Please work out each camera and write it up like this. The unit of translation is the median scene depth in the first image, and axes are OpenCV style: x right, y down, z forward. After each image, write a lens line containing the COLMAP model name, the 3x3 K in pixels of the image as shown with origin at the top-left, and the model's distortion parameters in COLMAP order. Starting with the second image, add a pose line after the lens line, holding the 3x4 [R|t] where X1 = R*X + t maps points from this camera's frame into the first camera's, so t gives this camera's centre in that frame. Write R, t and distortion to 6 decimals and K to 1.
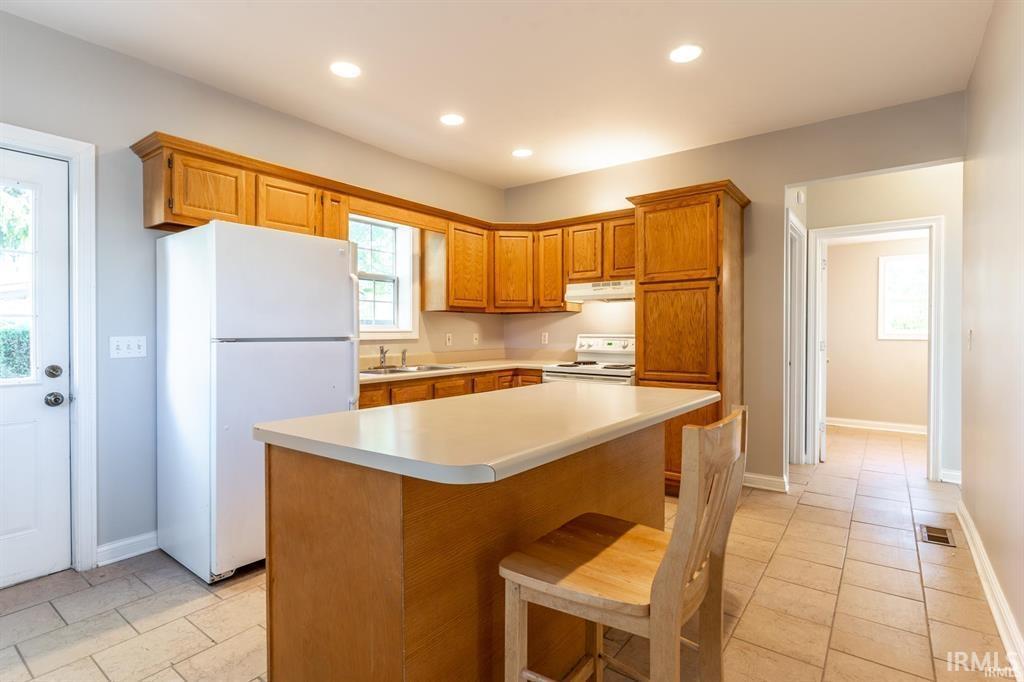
lens RADIAL K [[498.0, 0, 498.4], [0, 498.0, 338.3], [0, 0, 1]] dist [-0.000265, 0.000752]
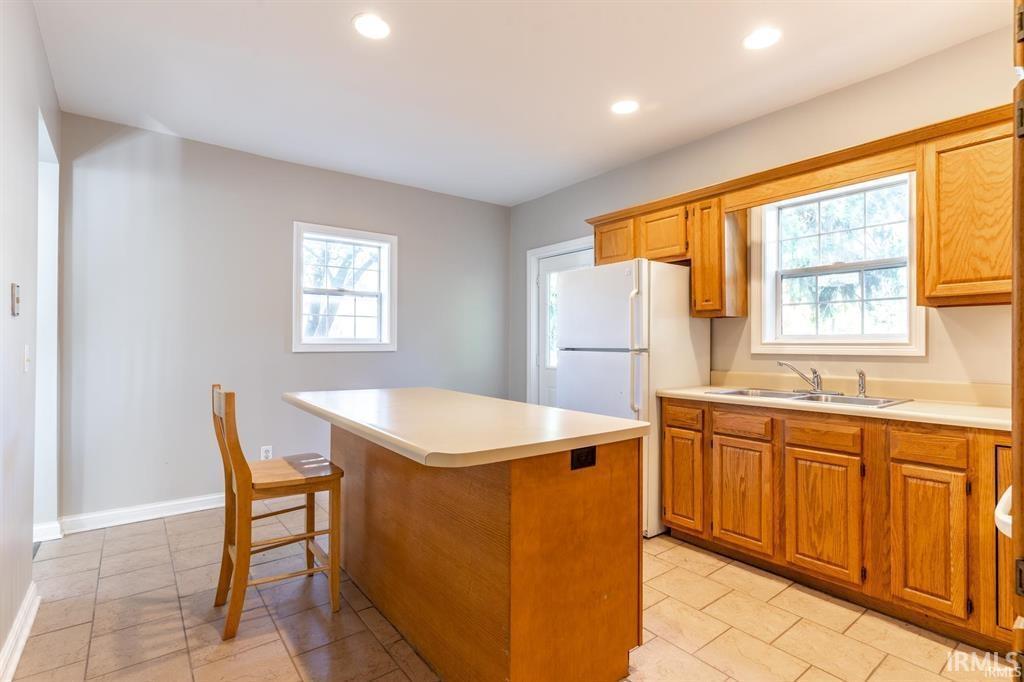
lens RADIAL K [[498.0, 0, 512.2], [0, 498.0, 341.6], [0, 0, 1]] dist [-0.000265, 0.000752]
pose [[-0.254487, -0.000959, -0.967076, 0.573403], [-0.011399, 0.999933, 0.002008, -0.012263], [0.967009, 0.011535, -0.254481, 0.725111]]
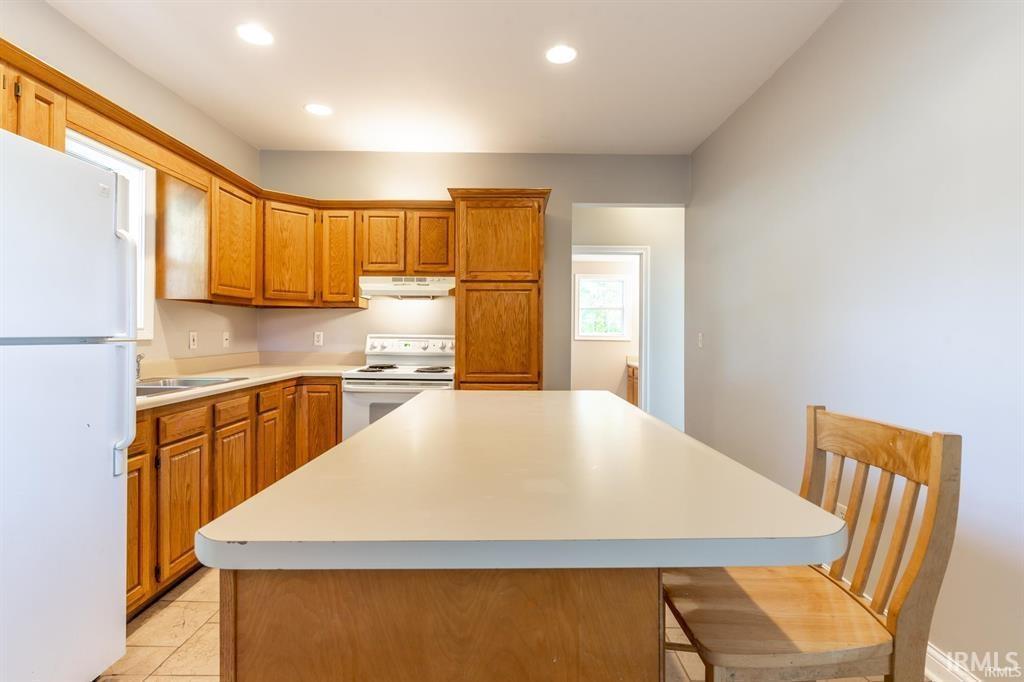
lens RADIAL K [[498.0, 0, 503.7], [0, 498.0, 334.1], [0, 0, 1]] dist [-0.000265, 0.000752]
pose [[0.795304, 0.006928, 0.606171, -0.205867], [-0.001398, 0.999953, -0.009595, -0.000389], [-0.606209, 0.006783, 0.795277, 0.181225]]
